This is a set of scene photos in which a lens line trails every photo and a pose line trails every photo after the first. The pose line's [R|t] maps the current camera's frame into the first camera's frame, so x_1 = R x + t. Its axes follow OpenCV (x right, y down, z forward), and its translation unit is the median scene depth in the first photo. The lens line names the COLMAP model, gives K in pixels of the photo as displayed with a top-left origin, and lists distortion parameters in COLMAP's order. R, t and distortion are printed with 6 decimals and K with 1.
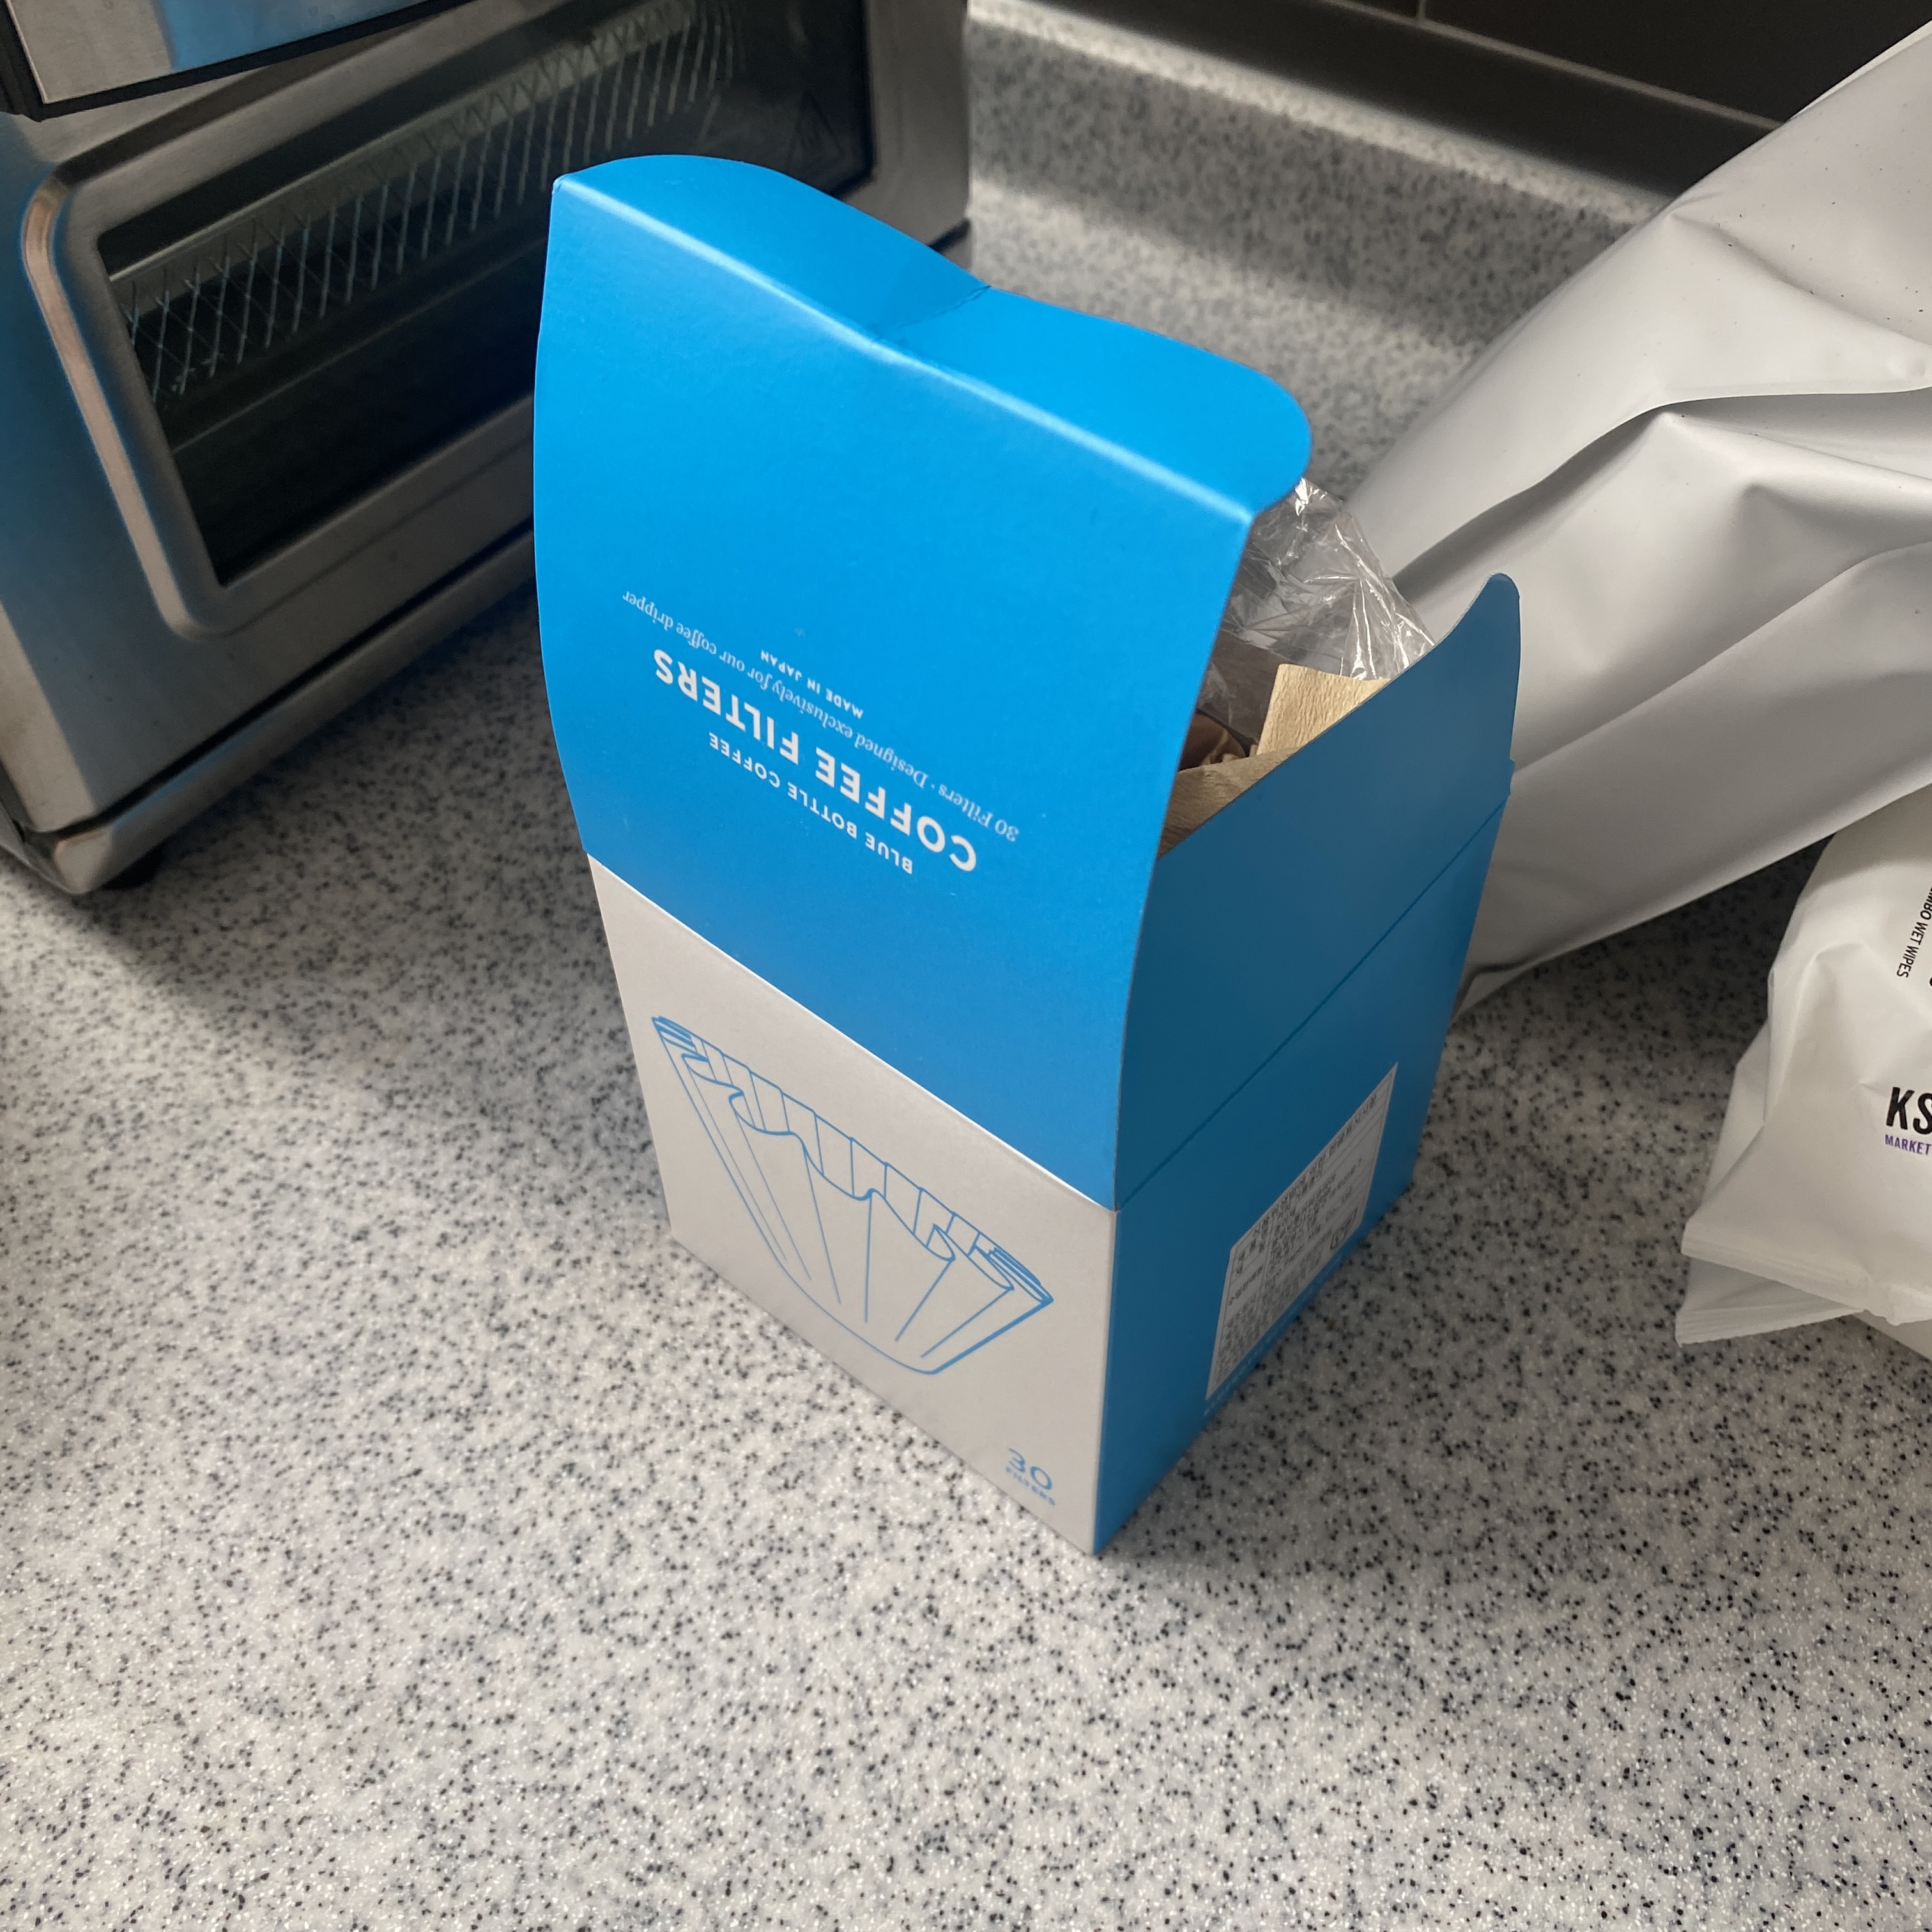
lens RADIAL K [[1970.5, 0, 994.1], [0, 1970.5, 957.0], [0, 0, 1]] dist [-0.013912, 0.000000]
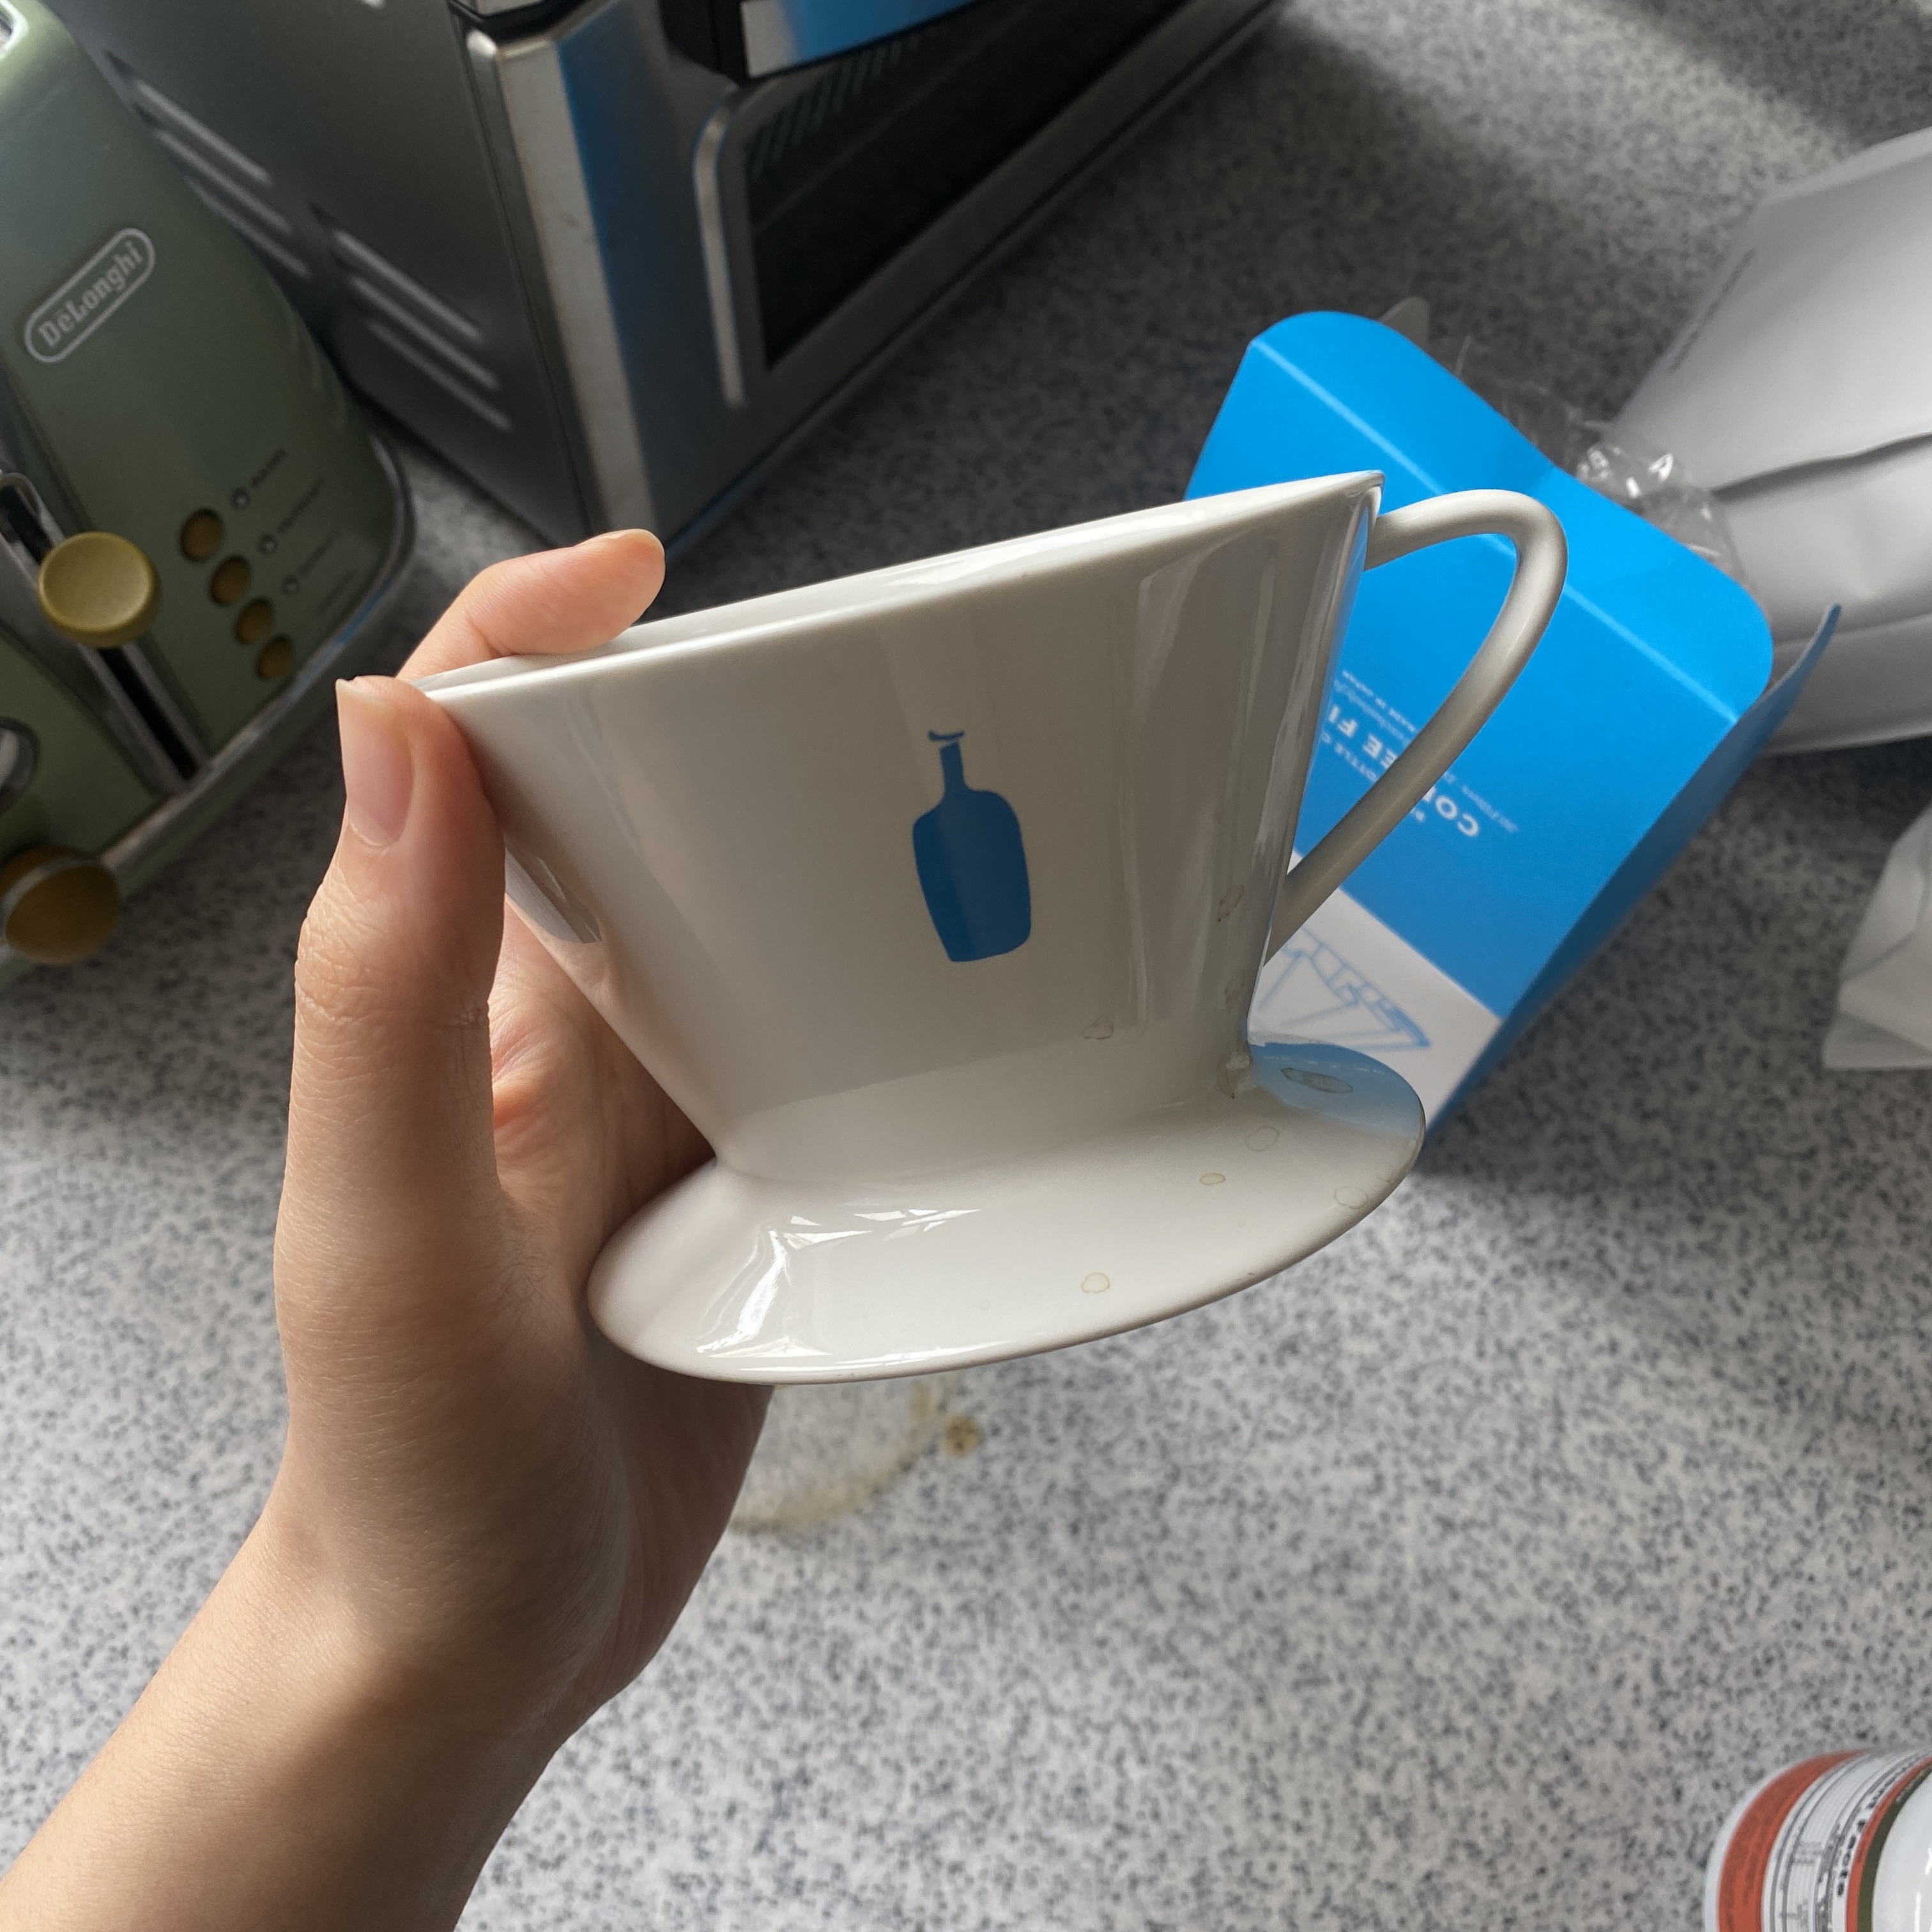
lens RADIAL K [[1970.5, 0, 1006.3], [0, 1970.5, 954.1], [0, 0, 1]] dist [-0.013912, 0.000000]
pose [[0.997049, 0.076593, 0.005199, -0.256510], [-0.074426, 0.947797, 0.310067, -0.277837], [0.018822, -0.309539, 0.950701, -0.344992]]
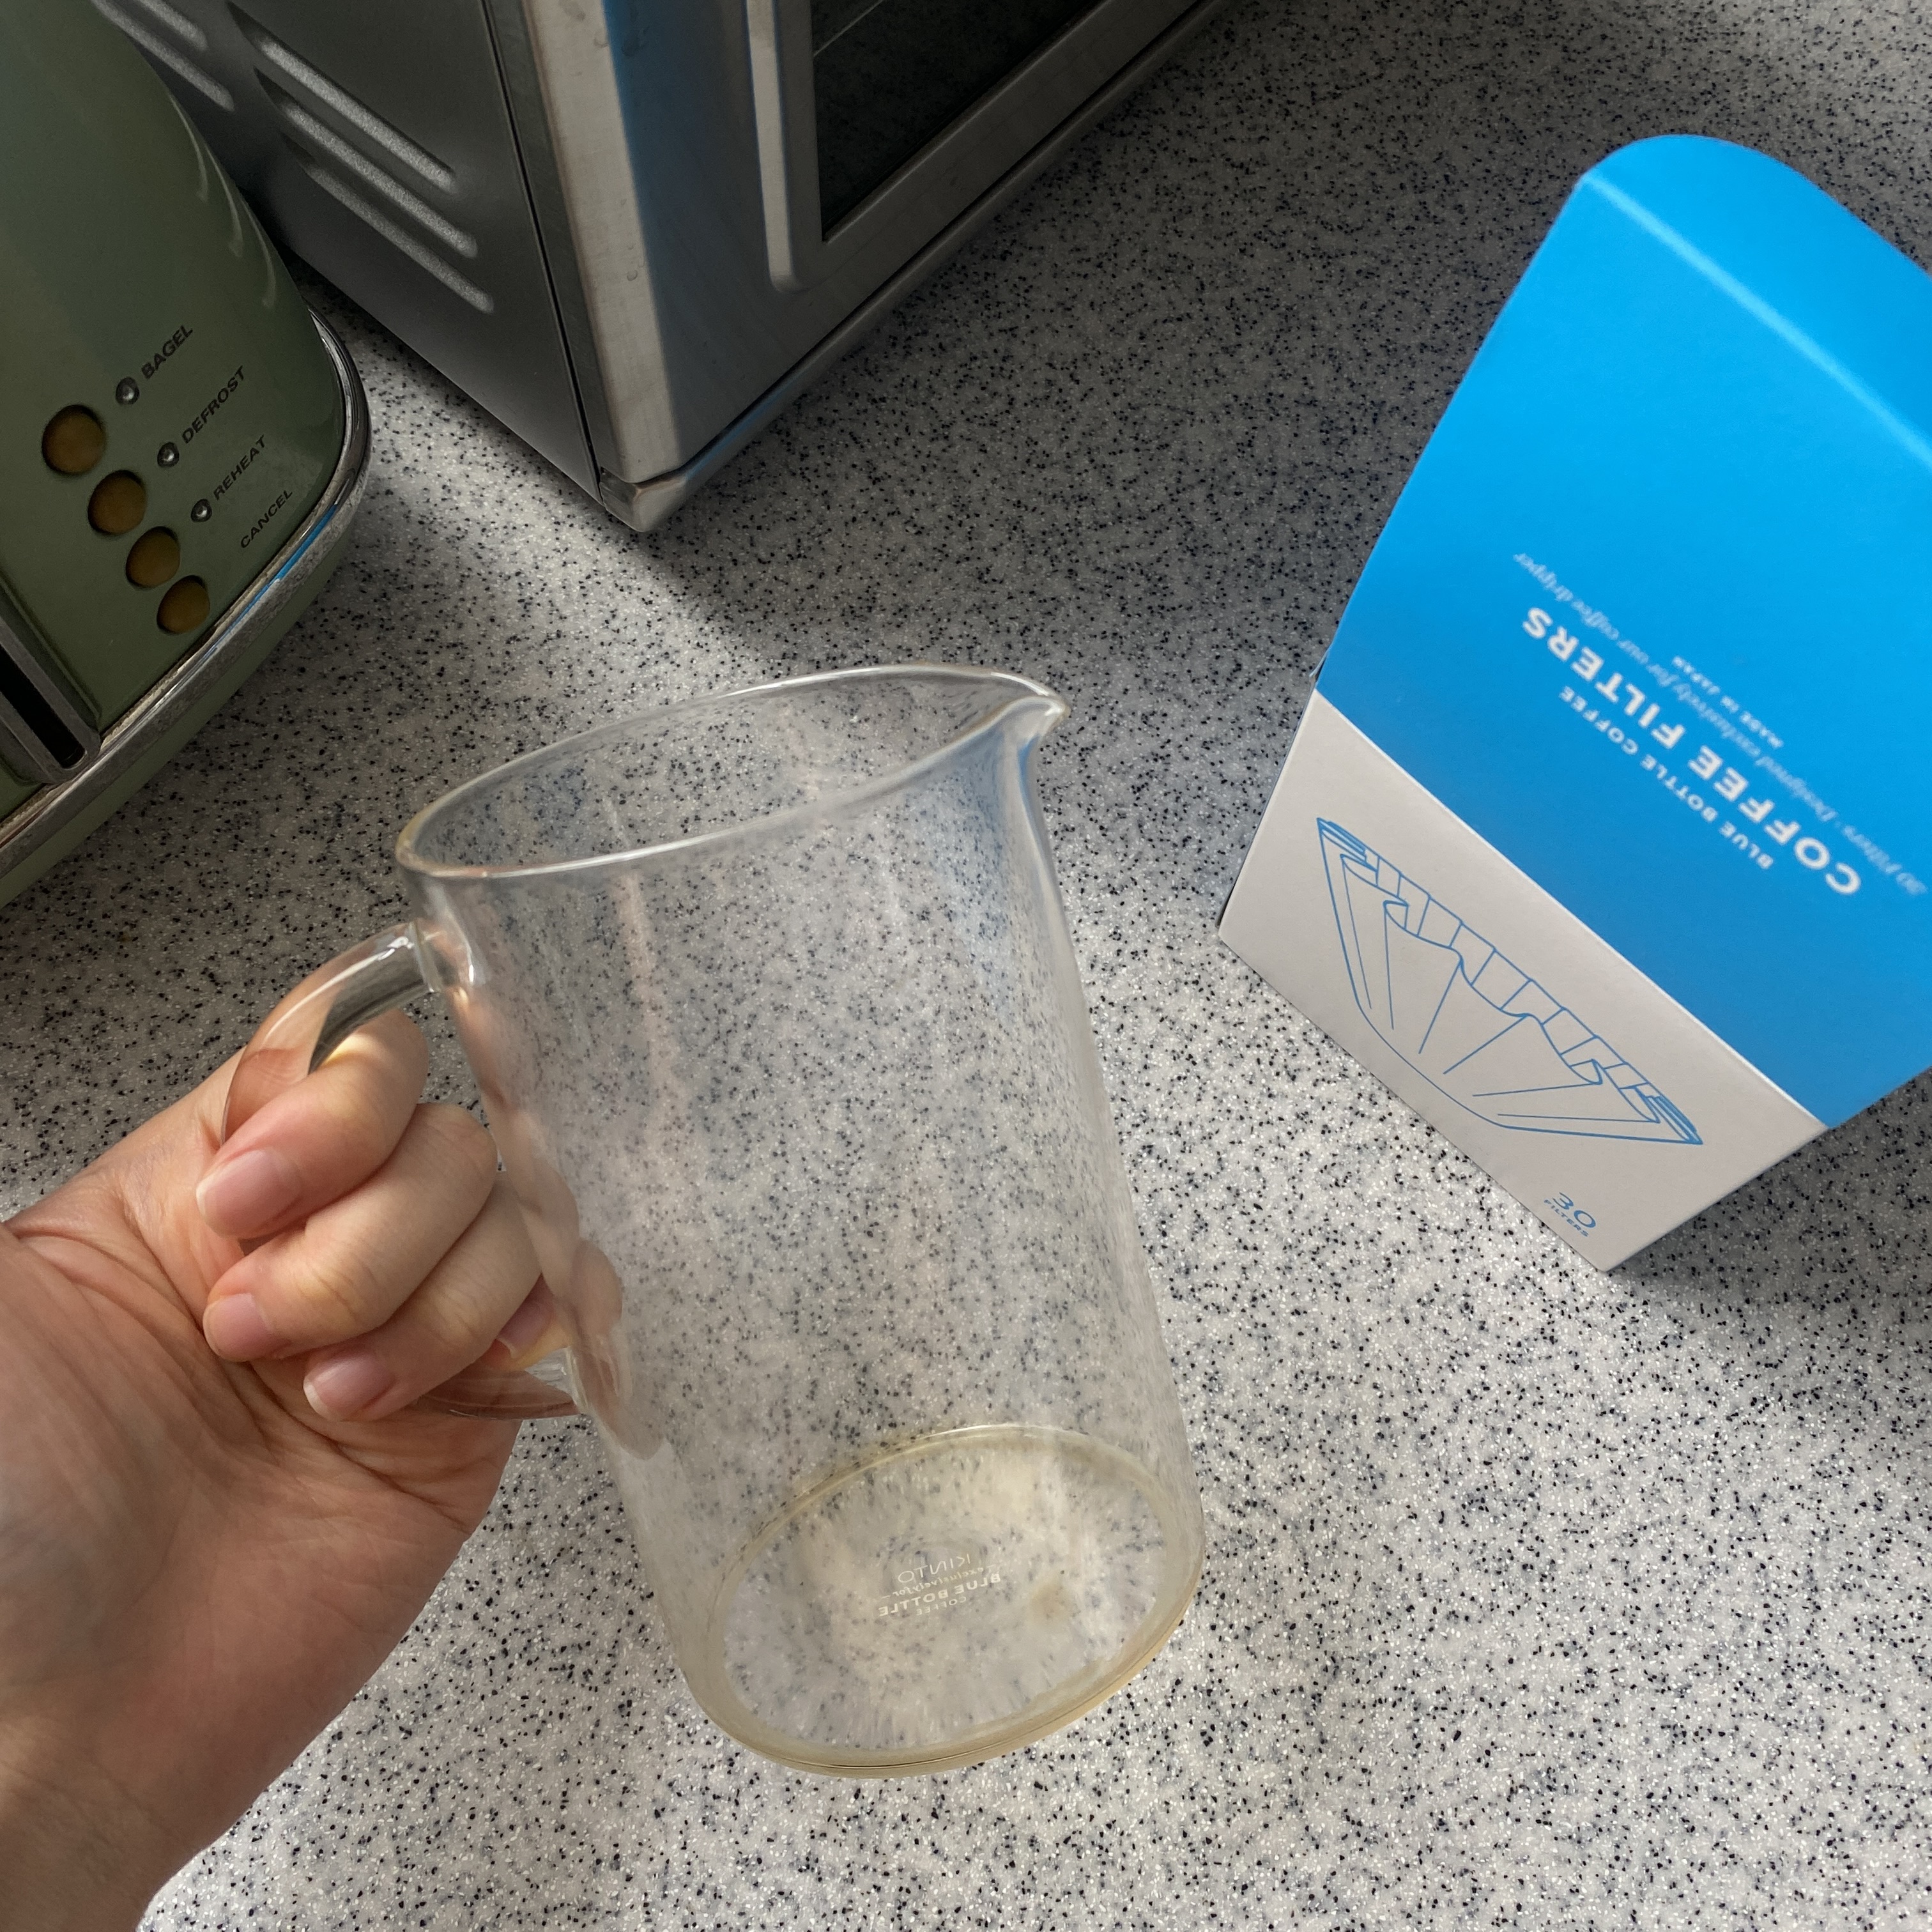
lens RADIAL K [[1970.5, 0, 986.2], [0, 1970.5, 962.5], [0, 0, 1]] dist [-0.013912, 0.000000]
pose [[0.995840, 0.090411, 0.011321, -0.339707], [-0.088714, 0.933707, 0.346874, -0.235445], [0.020790, -0.346436, 0.937843, -0.037034]]
